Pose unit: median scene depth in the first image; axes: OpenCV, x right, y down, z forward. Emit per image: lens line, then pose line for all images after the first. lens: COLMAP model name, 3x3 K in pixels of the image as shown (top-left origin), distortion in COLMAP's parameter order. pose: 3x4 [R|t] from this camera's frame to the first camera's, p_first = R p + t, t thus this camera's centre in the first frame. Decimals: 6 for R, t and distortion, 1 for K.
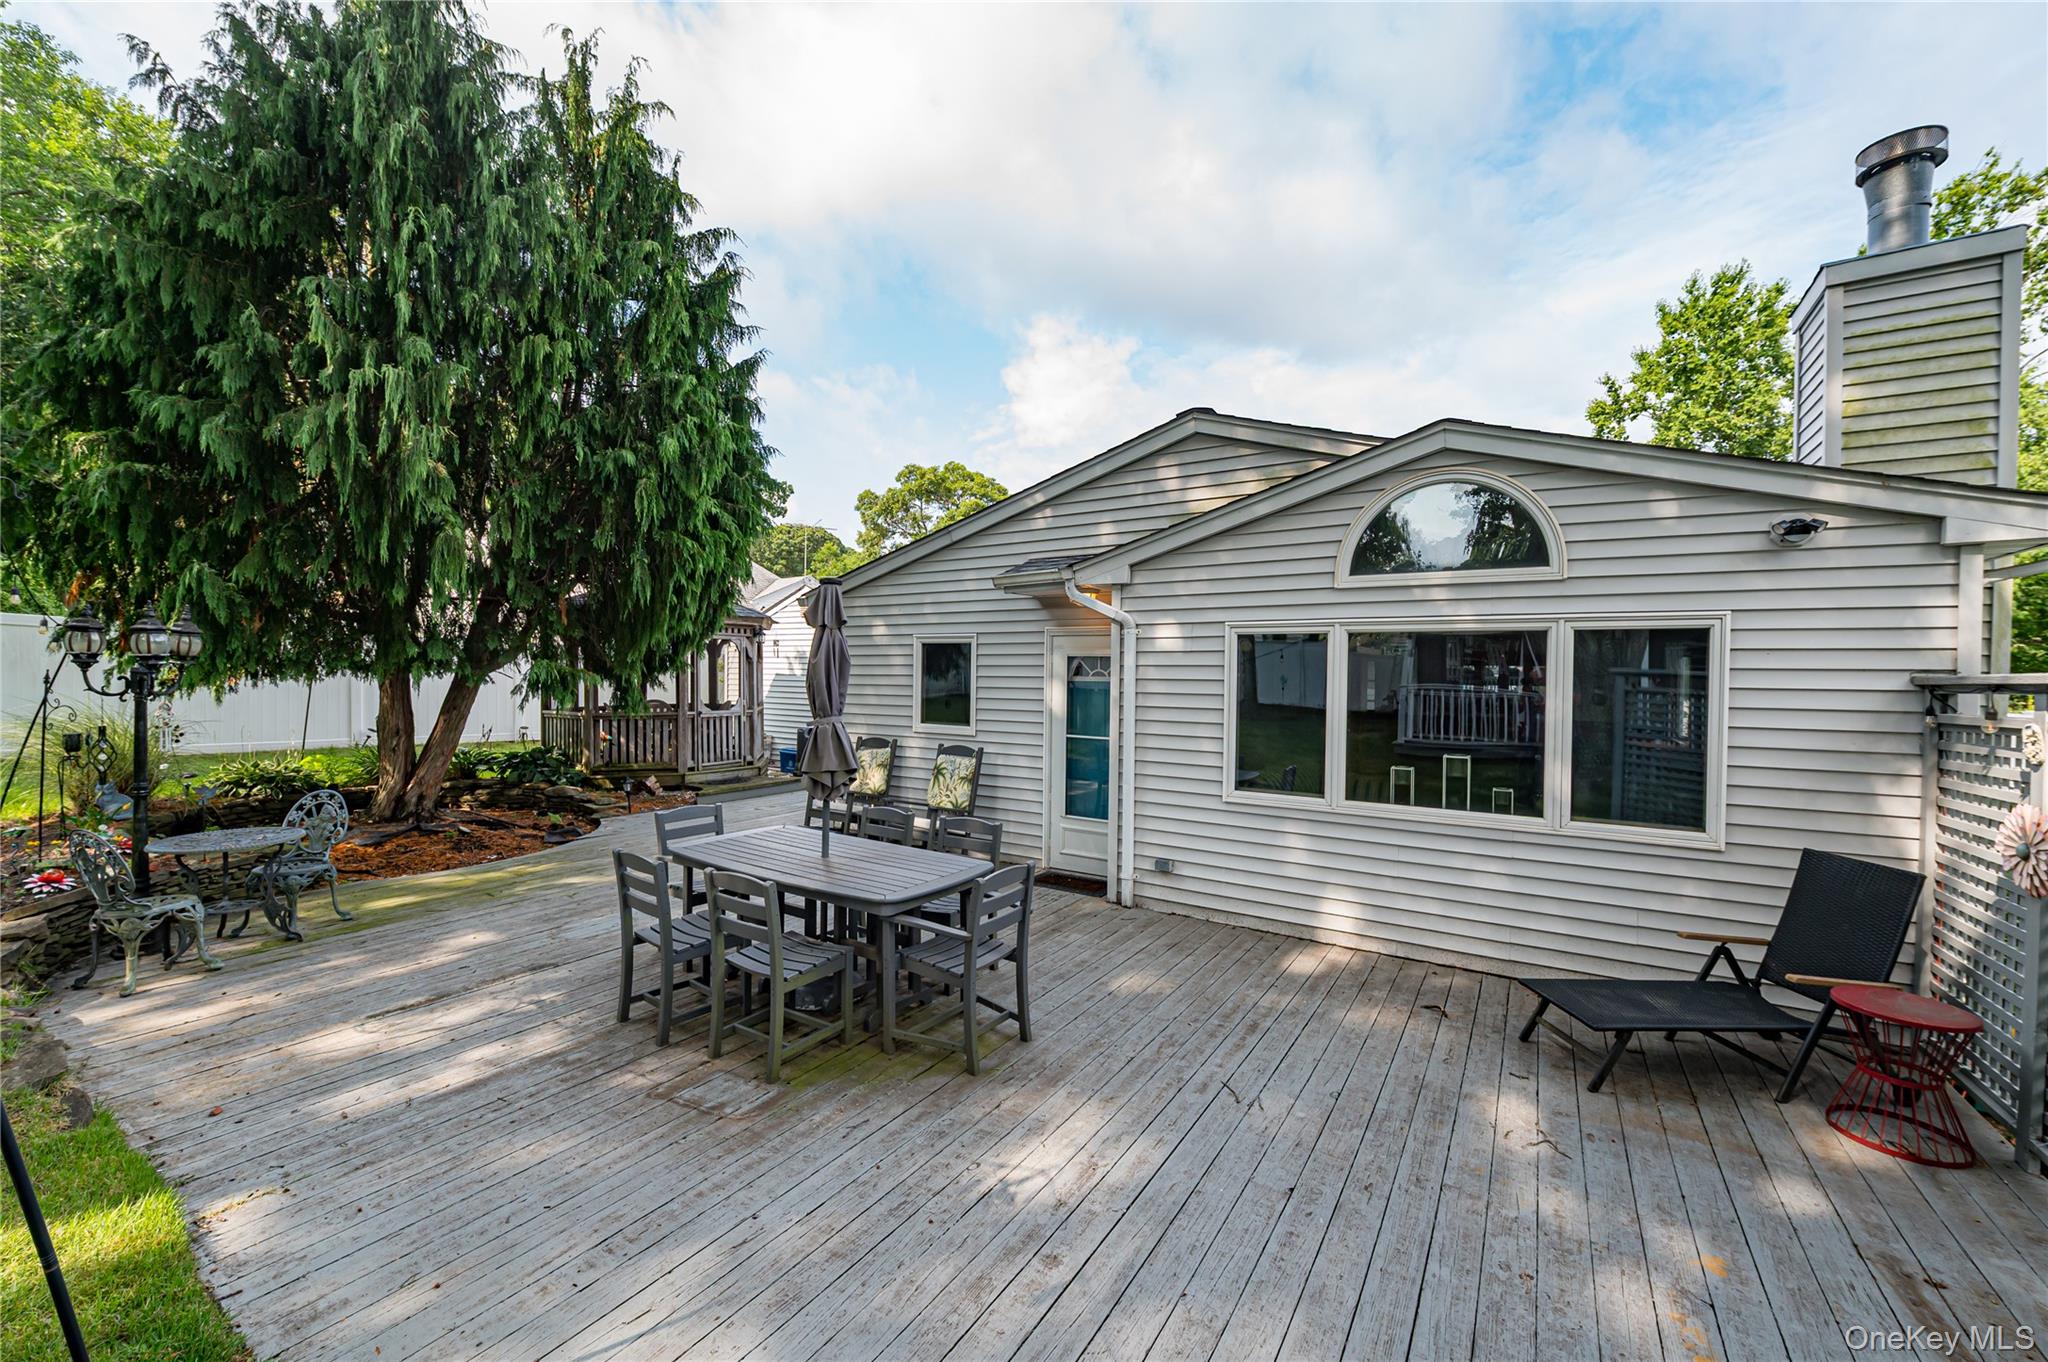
lens RADIAL K [[794.3, 0, 1023.9], [0, 794.3, 680.7], [0, 0, 1]] dist [0.011397, -0.001684]
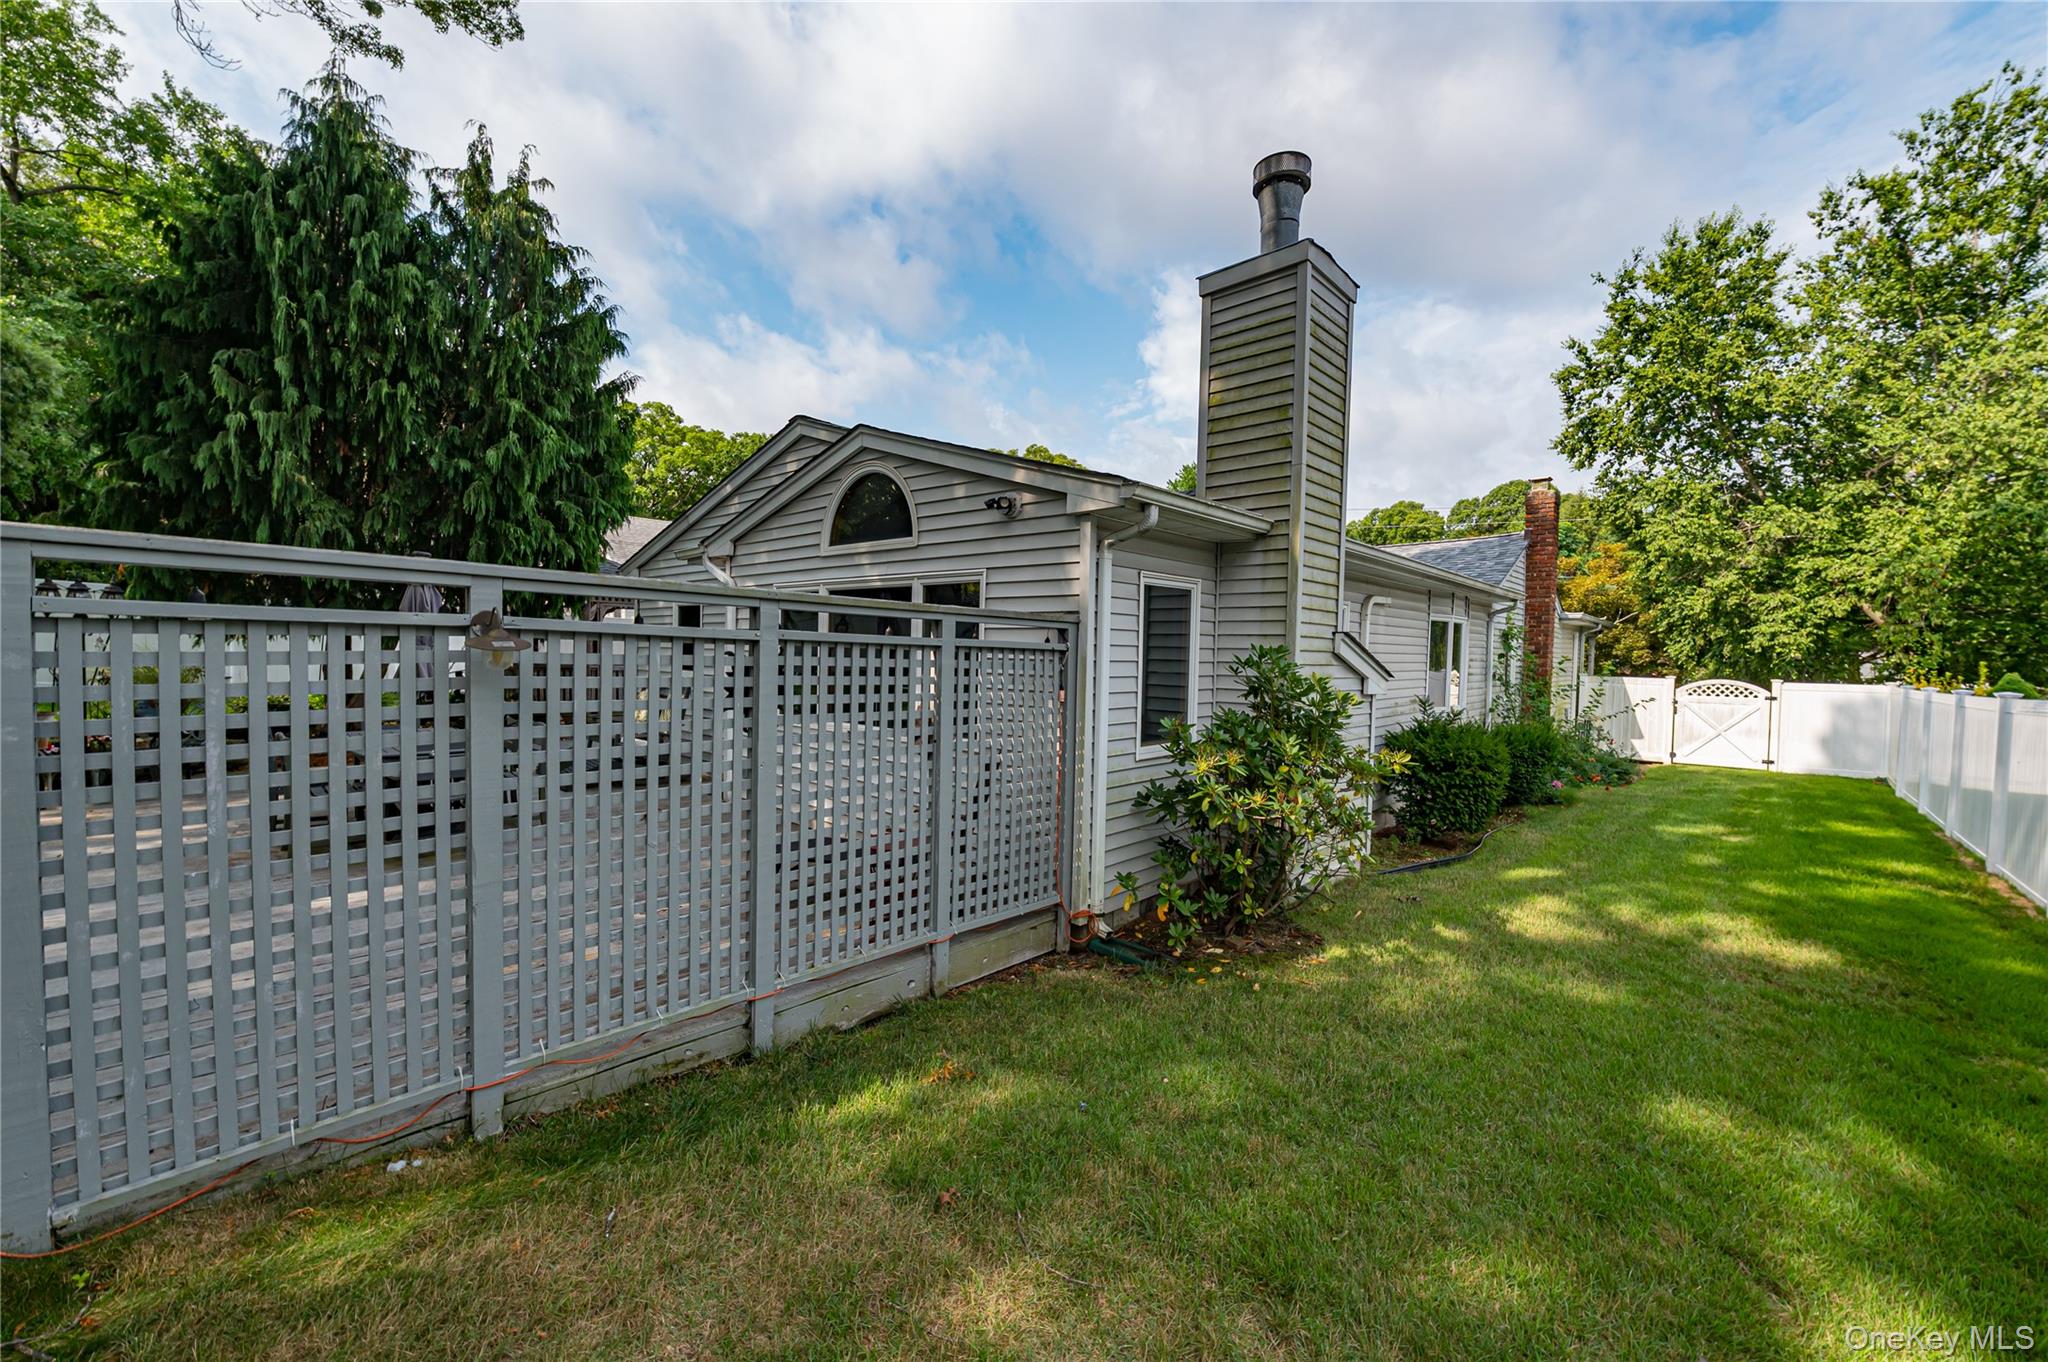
lens RADIAL K [[794.3, 0, 1022.0], [0, 794.3, 669.0], [0, 0, 1]] dist [0.011397, -0.001684]
pose [[0.984615, 0.010215, -0.174440, 0.801395], [-0.008040, 0.999881, 0.013169, 0.040324], [0.174553, -0.011564, 0.984580, -0.181282]]
